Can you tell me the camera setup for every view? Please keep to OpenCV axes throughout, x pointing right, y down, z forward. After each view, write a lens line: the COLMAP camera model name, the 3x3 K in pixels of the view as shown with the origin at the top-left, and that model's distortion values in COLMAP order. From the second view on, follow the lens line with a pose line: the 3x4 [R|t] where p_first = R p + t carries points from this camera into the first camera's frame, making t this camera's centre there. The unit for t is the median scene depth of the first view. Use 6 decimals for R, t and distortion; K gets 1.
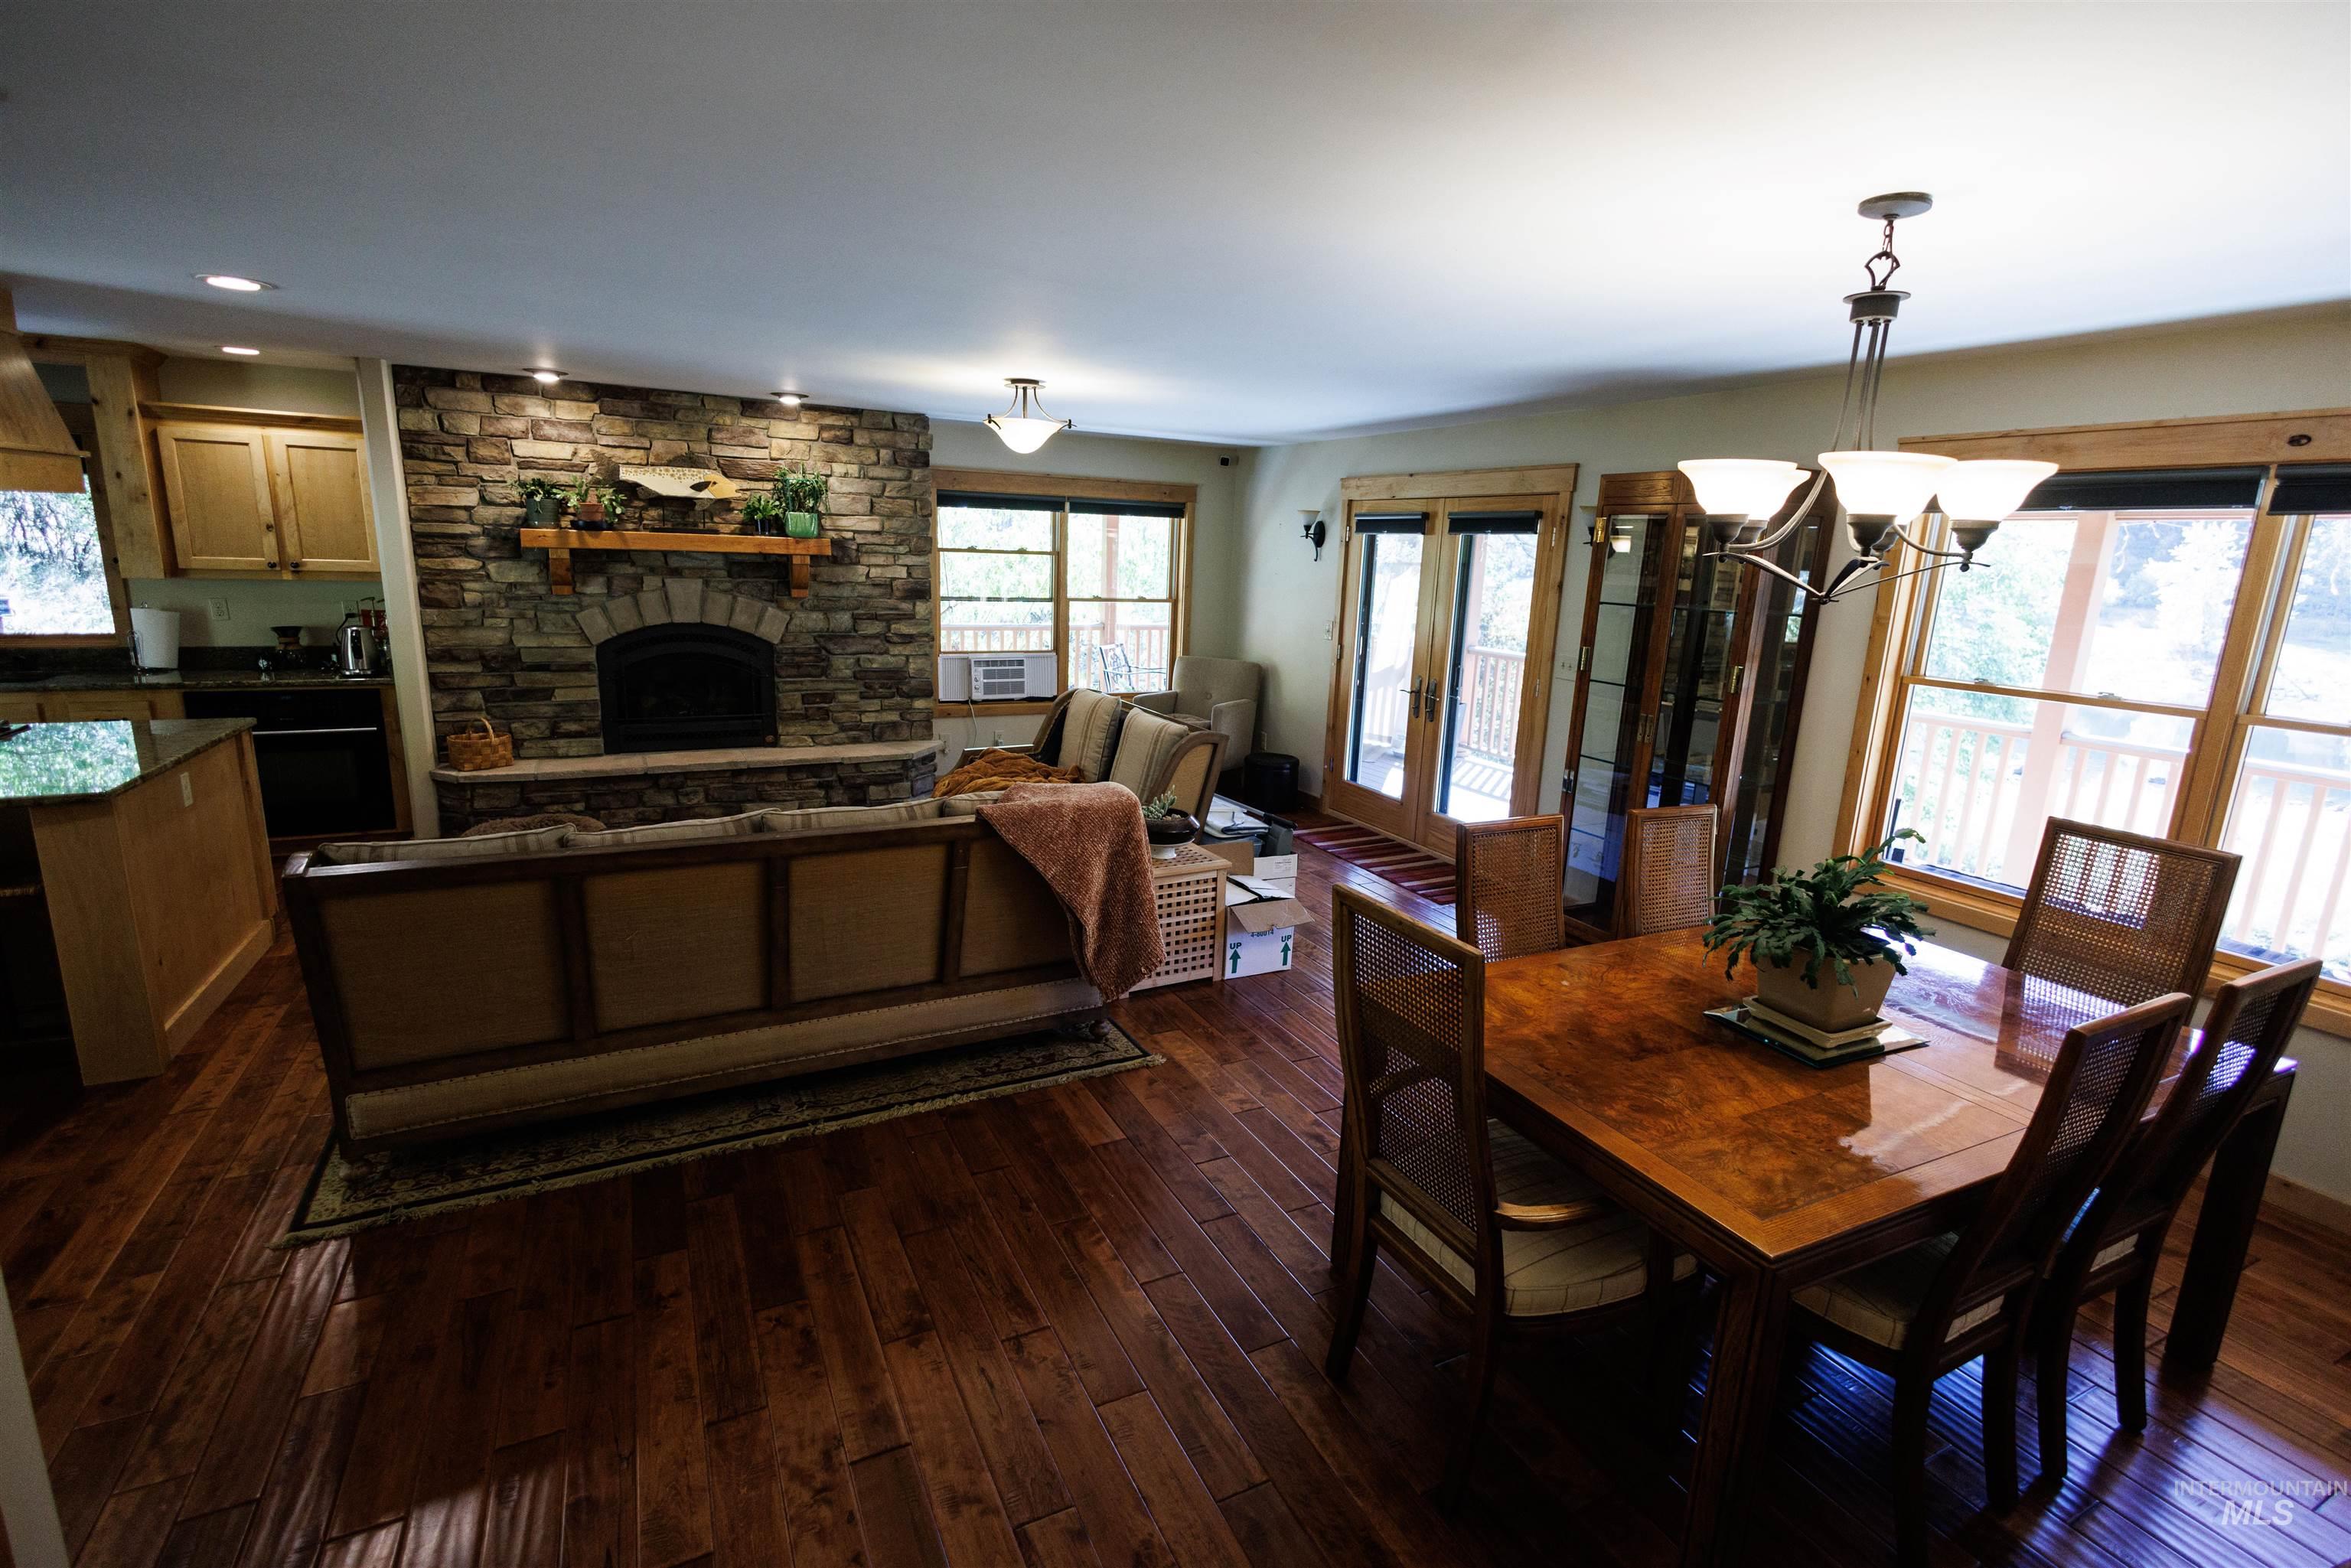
lens RADIAL K [[1074.9, 0, 1169.8], [0, 1074.9, 785.3], [0, 0, 1]] dist [0.008813, -0.002115]
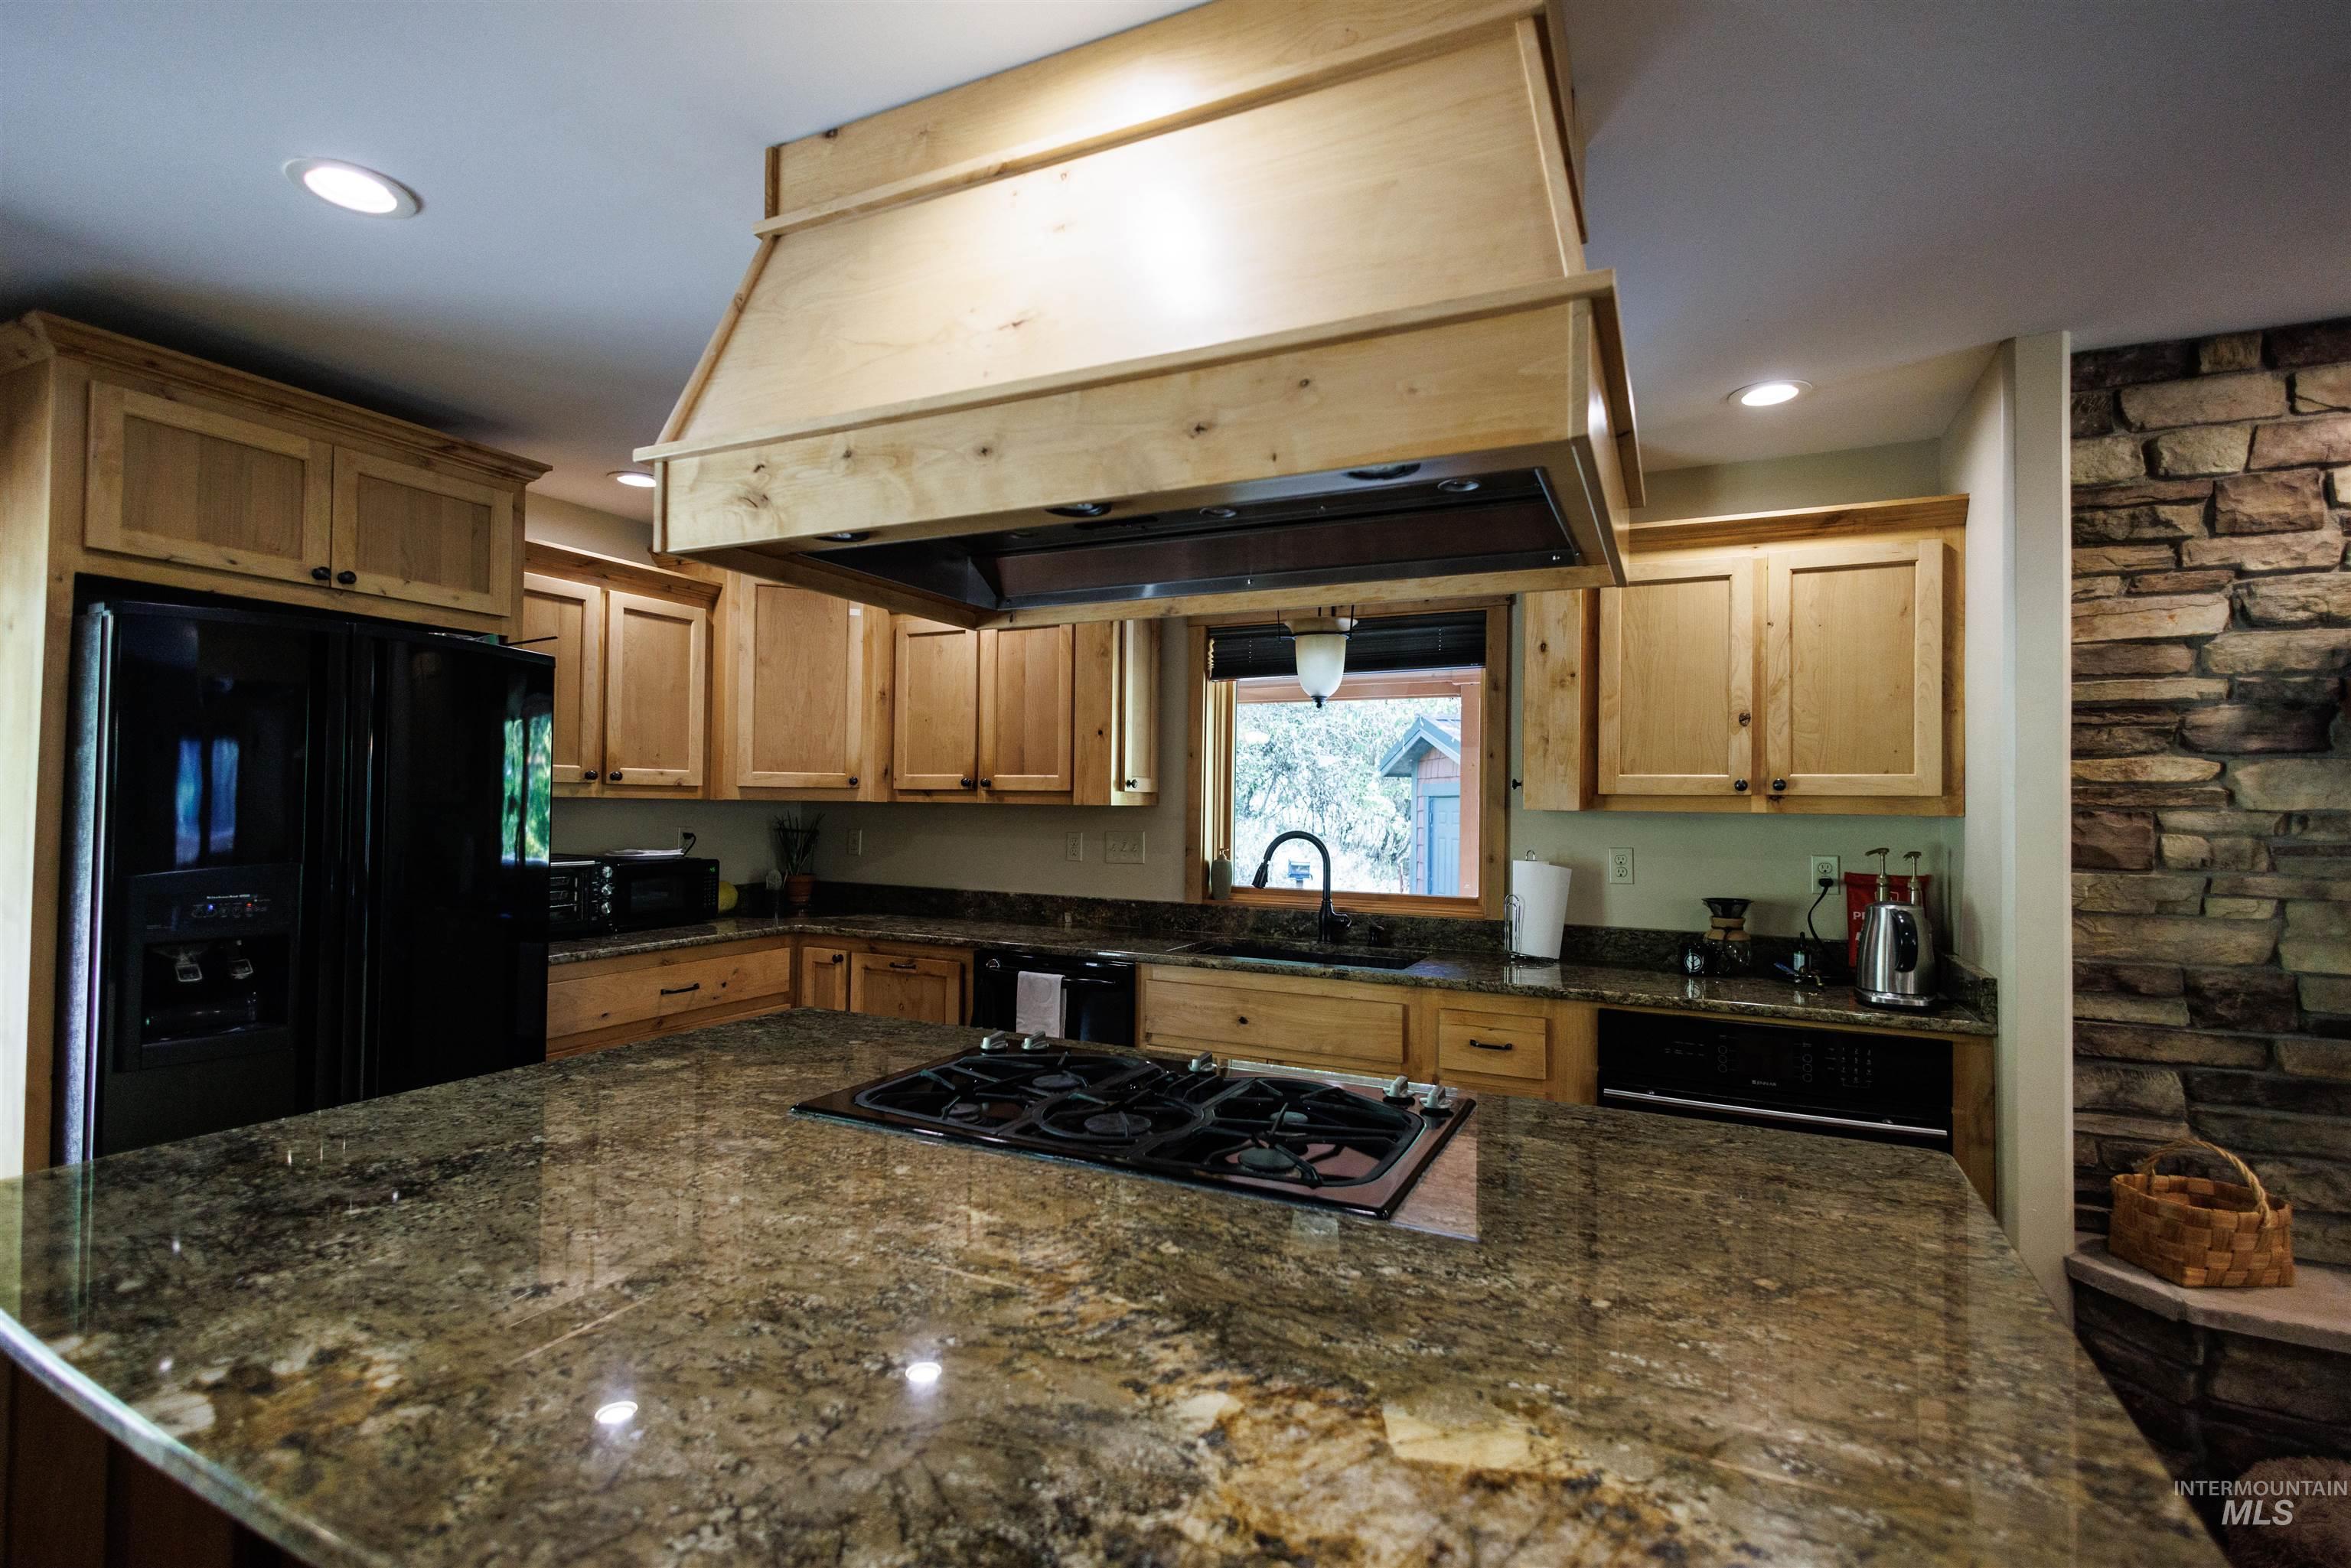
lens RADIAL K [[1074.9, 0, 1177.2], [0, 1074.9, 787.7], [0, 0, 1]] dist [0.008813, -0.002115]
pose [[0.608416, -0.041965, -0.792508, -0.524858], [-0.164948, 0.970107, -0.178002, -0.054450], [0.776287, 0.239022, 0.583307, 0.424126]]
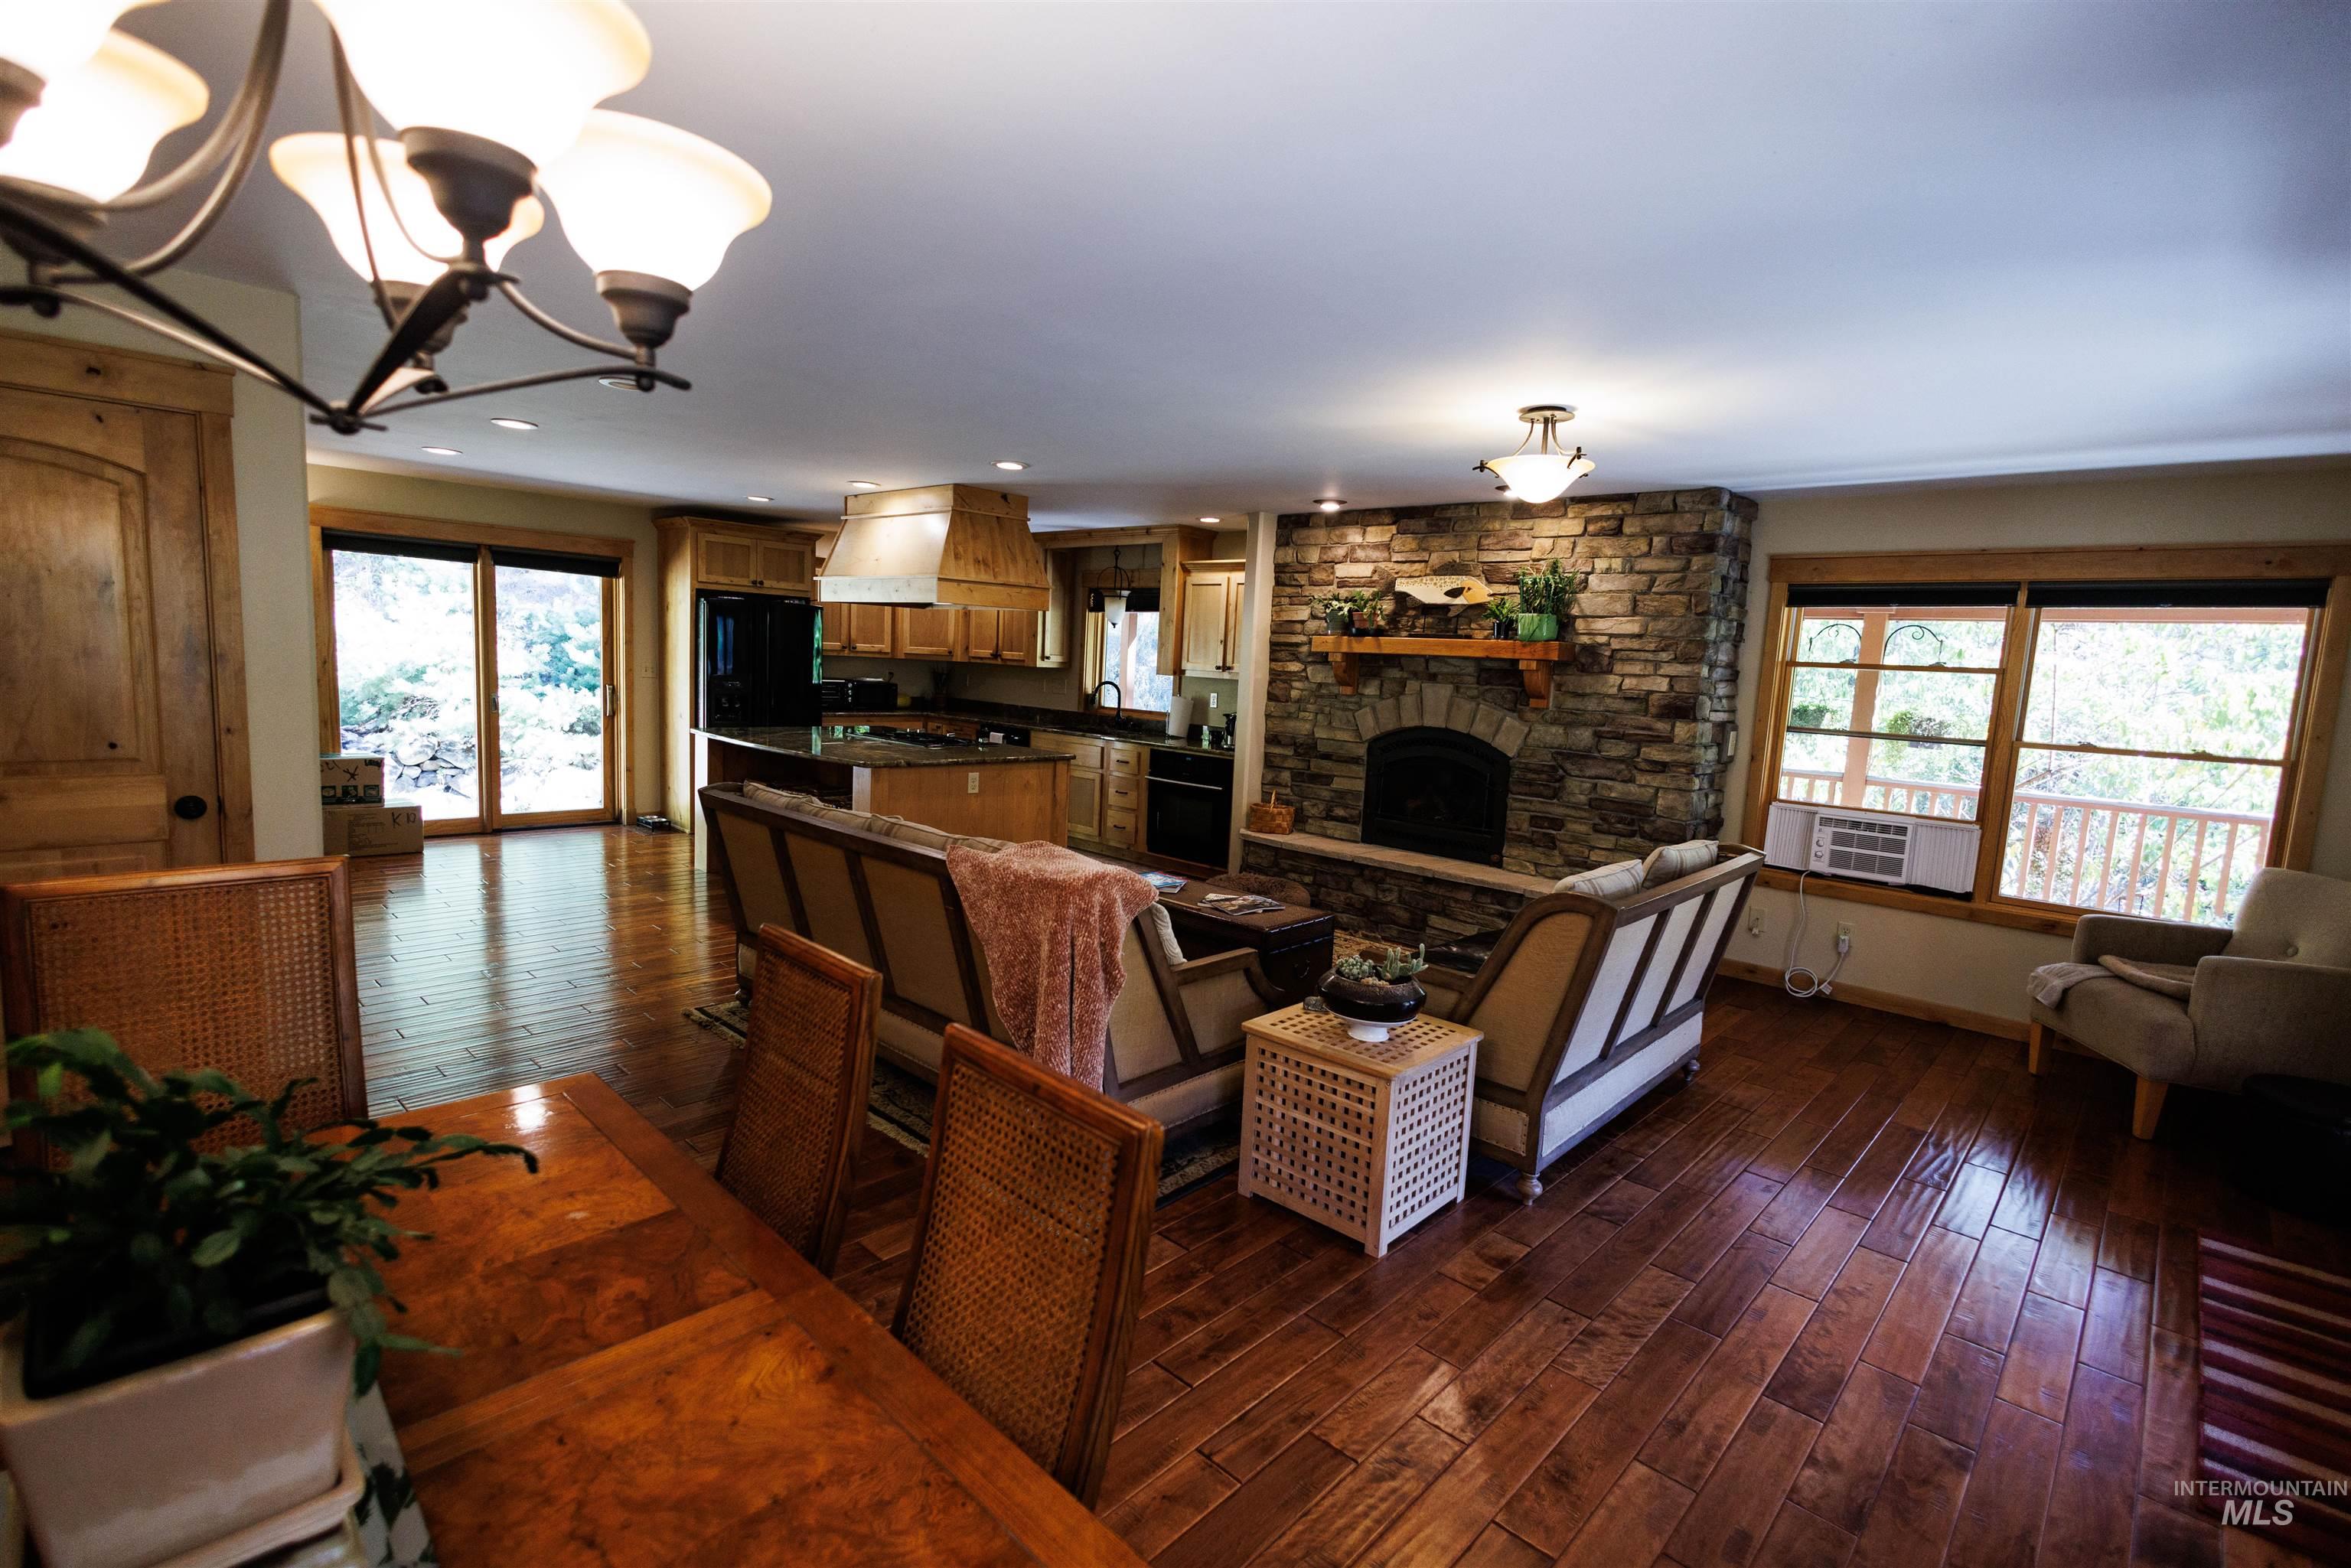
lens RADIAL K [[1074.9, 0, 1182.2], [0, 1074.9, 788.5], [0, 0, 1]] dist [0.008813, -0.002115]
pose [[0.343527, 0.092484, -0.934578, 0.429737], [-0.243249, 0.969942, 0.006571, -0.045899], [0.907094, 0.225078, 0.355698, 0.455676]]
